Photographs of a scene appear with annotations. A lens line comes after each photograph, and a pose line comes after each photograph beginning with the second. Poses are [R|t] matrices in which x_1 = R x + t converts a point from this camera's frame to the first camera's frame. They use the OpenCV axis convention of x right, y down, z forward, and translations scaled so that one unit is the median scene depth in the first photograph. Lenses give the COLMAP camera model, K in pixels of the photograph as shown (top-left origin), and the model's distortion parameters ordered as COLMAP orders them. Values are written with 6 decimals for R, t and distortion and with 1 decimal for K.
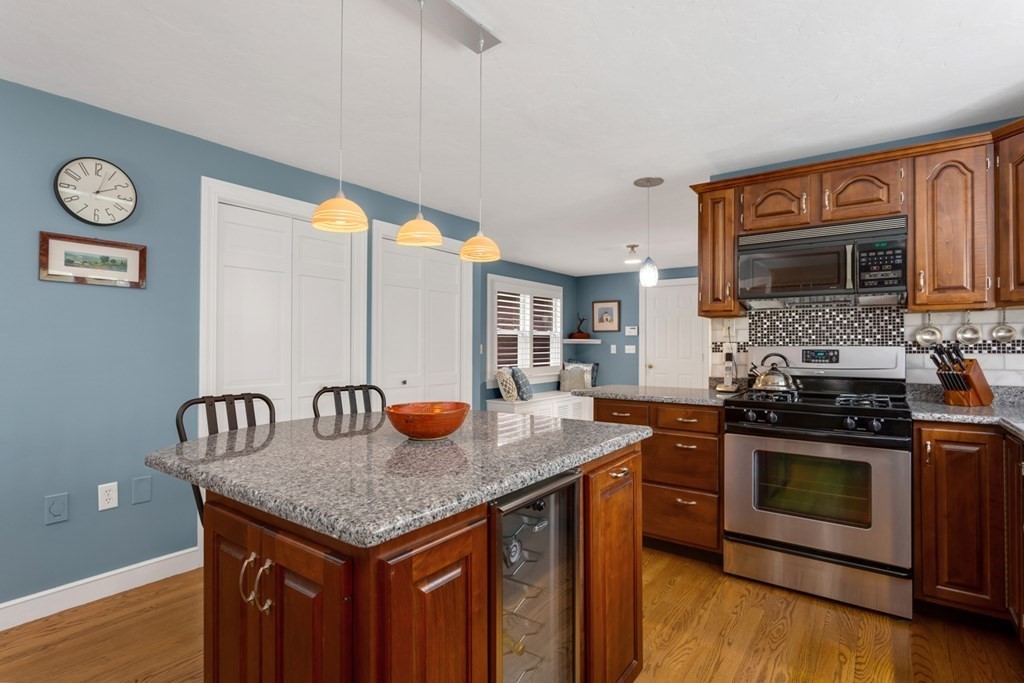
lens RADIAL K [[503.0, 0, 506.3], [0, 503.0, 340.7], [0, 0, 1]] dist [-0.006757, 0.002169]
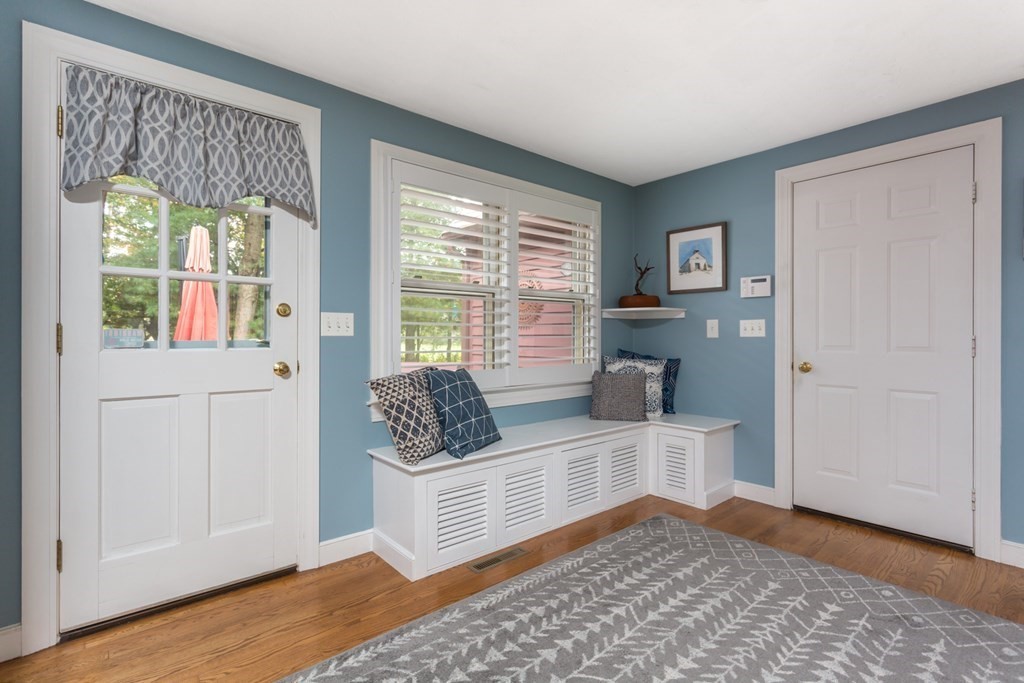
lens RADIAL K [[489.8, 0, 506.2], [0, 489.8, 335.2], [0, 0, 1]] dist [0.006692, 0.000218]
pose [[0.973381, -0.006043, -0.229112, 0.131766], [0.006812, 0.999974, 0.002566, 0.020339], [0.229090, -0.004058, 0.973397, 0.519018]]
